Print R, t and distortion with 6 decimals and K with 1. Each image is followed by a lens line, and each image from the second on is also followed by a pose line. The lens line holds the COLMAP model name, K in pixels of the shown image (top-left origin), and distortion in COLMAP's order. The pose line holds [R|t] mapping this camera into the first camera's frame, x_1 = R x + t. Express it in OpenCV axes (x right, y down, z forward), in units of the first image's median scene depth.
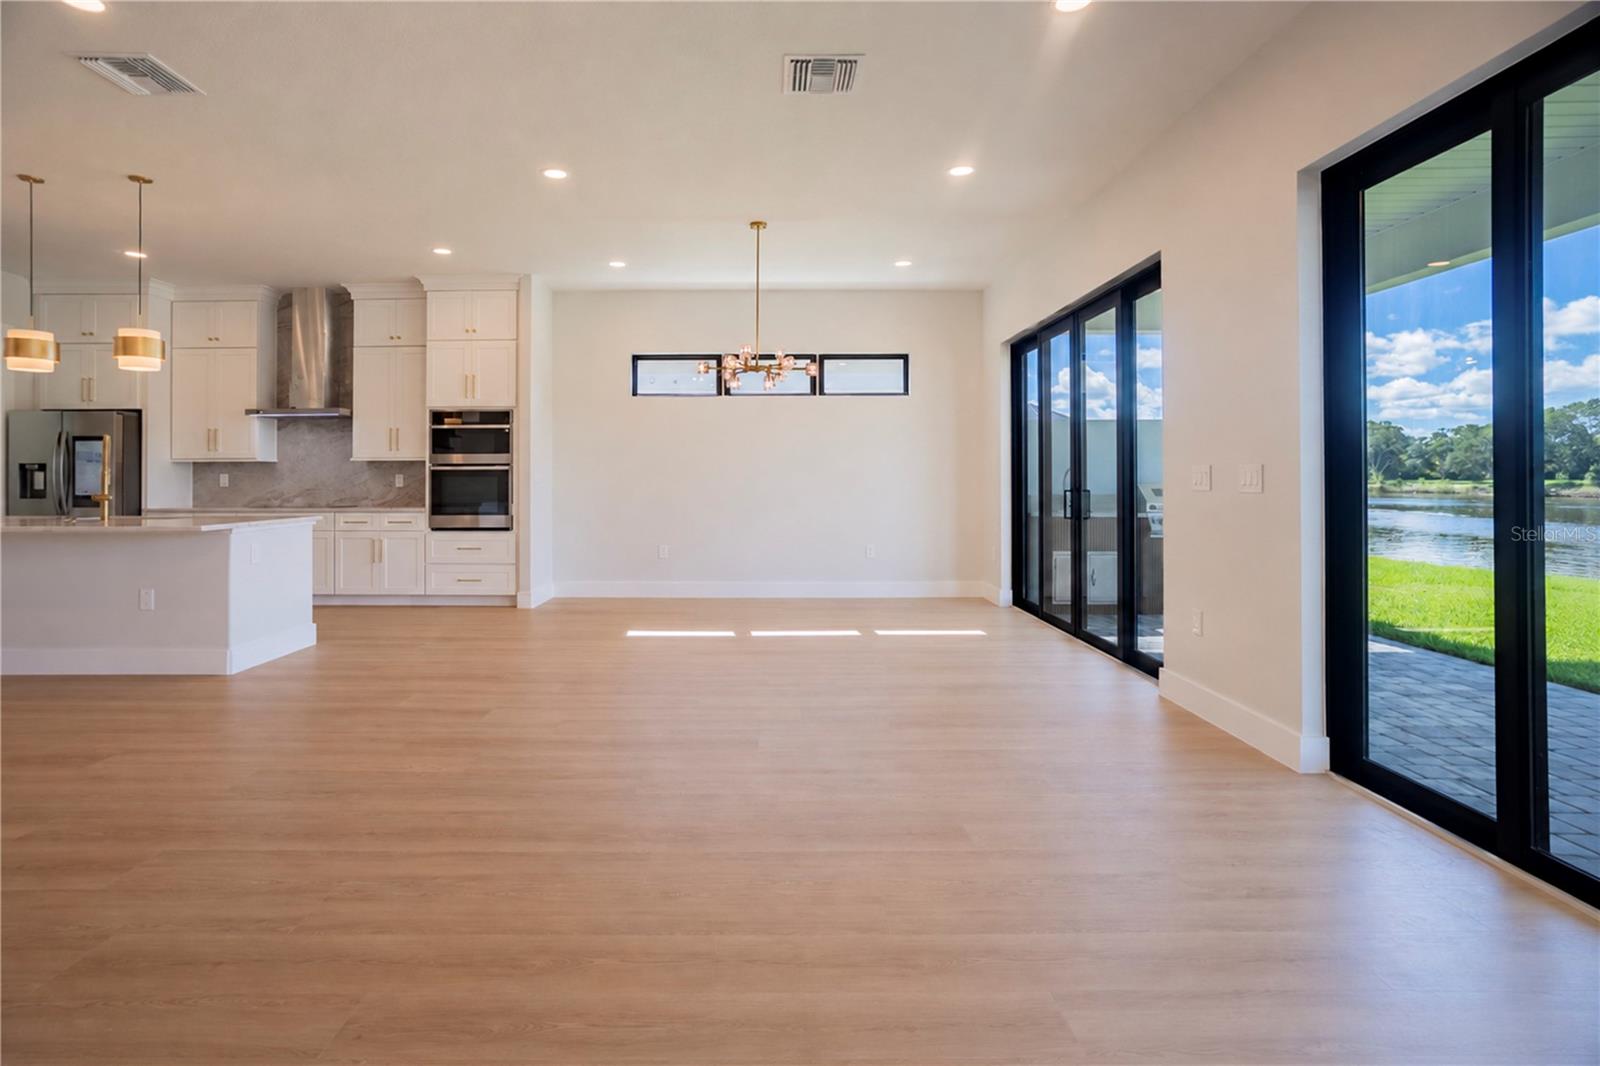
lens RADIAL K [[868.8, 0, 796.9], [0, 868.8, 481.1], [0, 0, 1]] dist [0.005684, 0.000975]
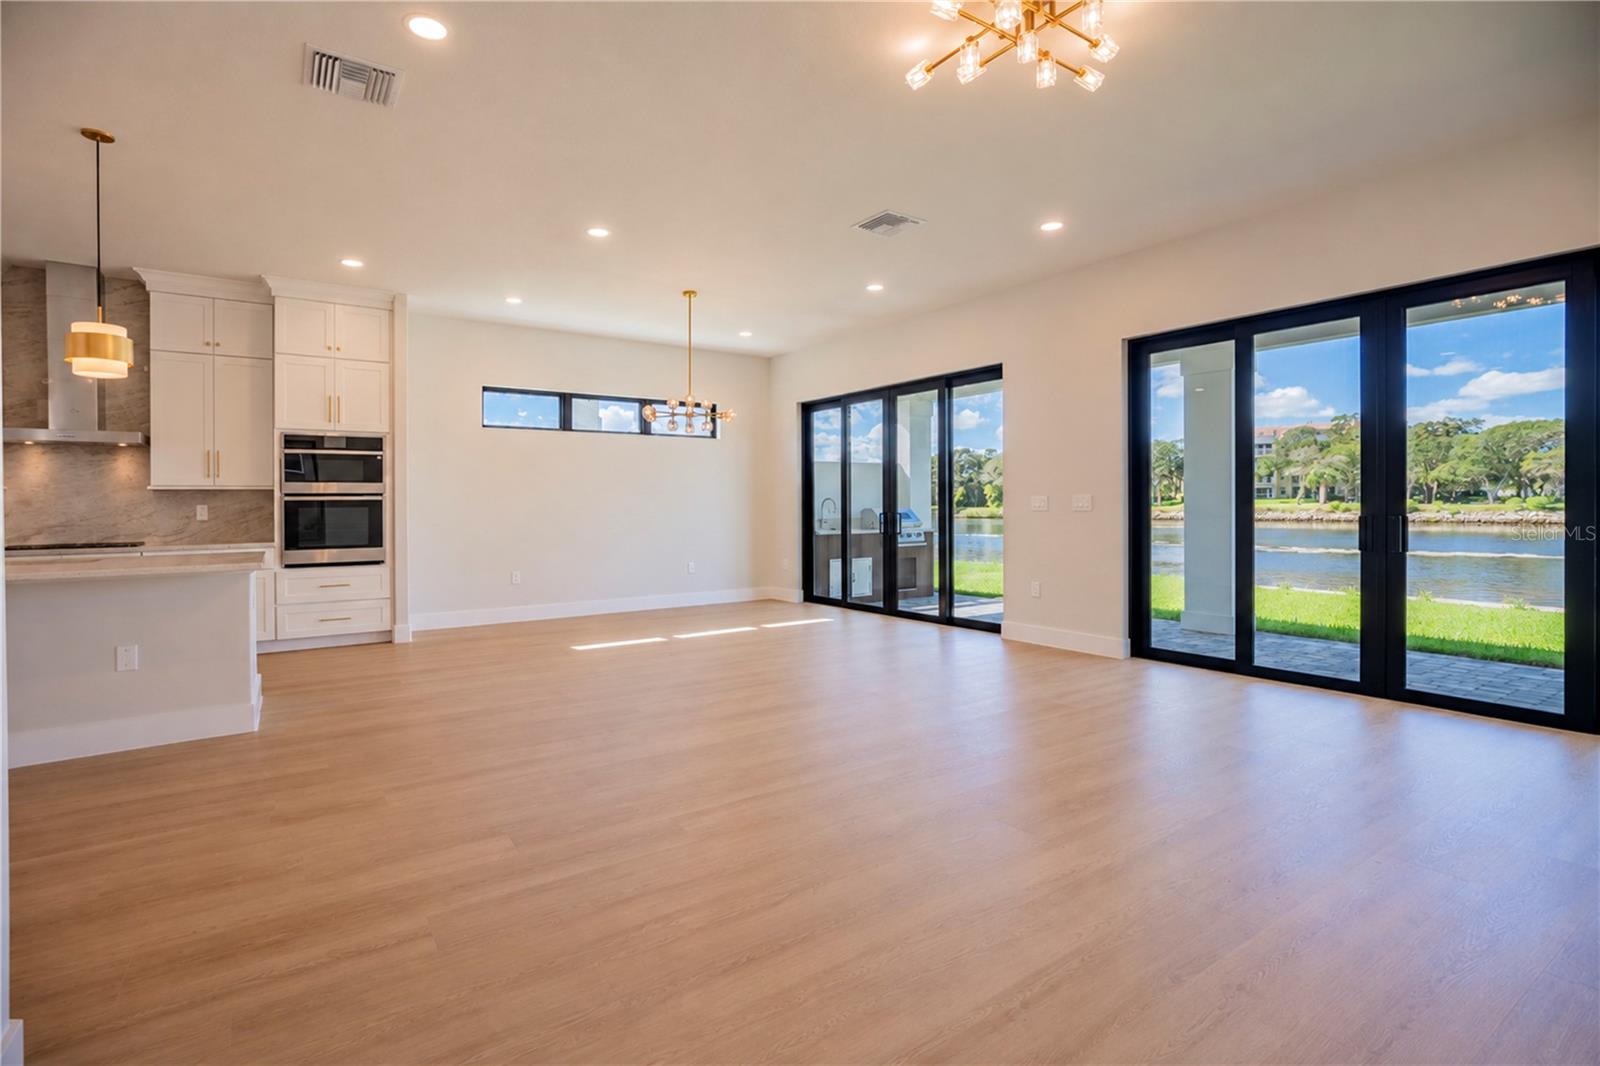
lens RADIAL K [[816.2, 0, 800.0], [0, 816.2, 533.0], [0, 0, 1]] dist [-0.004097, -0.000719]
pose [[0.795530, -0.024631, 0.605413, -0.507084], [0.008341, 0.999524, 0.029705, 0.000914], [-0.605857, -0.018581, 0.795357, 0.012726]]
